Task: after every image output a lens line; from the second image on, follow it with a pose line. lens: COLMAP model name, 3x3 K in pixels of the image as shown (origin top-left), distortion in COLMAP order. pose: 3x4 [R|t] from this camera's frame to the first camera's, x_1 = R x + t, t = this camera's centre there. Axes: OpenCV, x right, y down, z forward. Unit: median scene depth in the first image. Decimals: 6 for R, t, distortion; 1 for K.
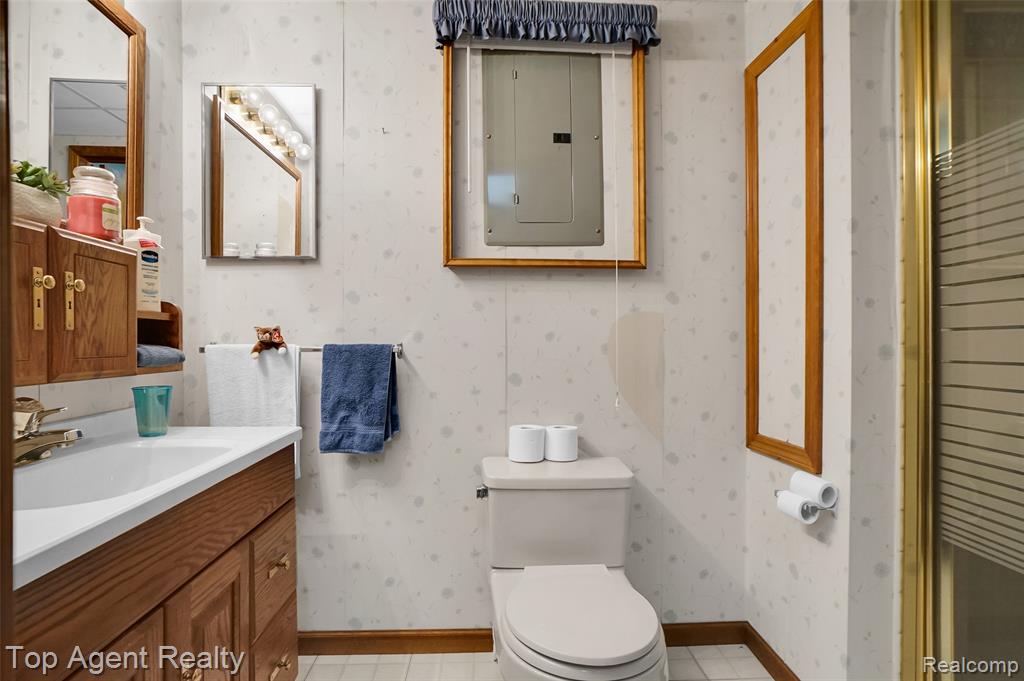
lens RADIAL K [[537.3, 0, 512.7], [0, 537.3, 336.8], [0, 0, 1]] dist [-0.036943, 0.019345]
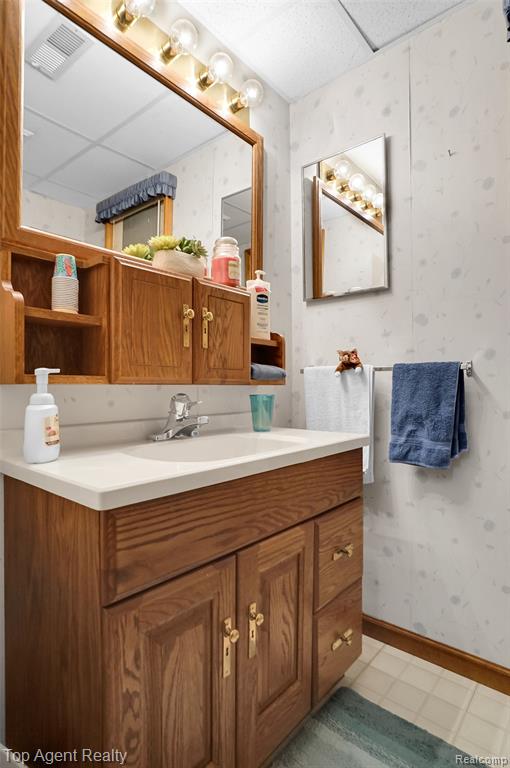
lens RADIAL K [[420.7, 0, 251.5], [0, 420.7, 388.1], [0, 0, 1]] dist [-0.037470, 0.010954]
pose [[0.724457, 0.000383, -0.689320, 0.031116], [-0.002566, 0.999994, -0.002141, 0.072465], [0.689315, 0.003320, 0.724454, 0.190369]]
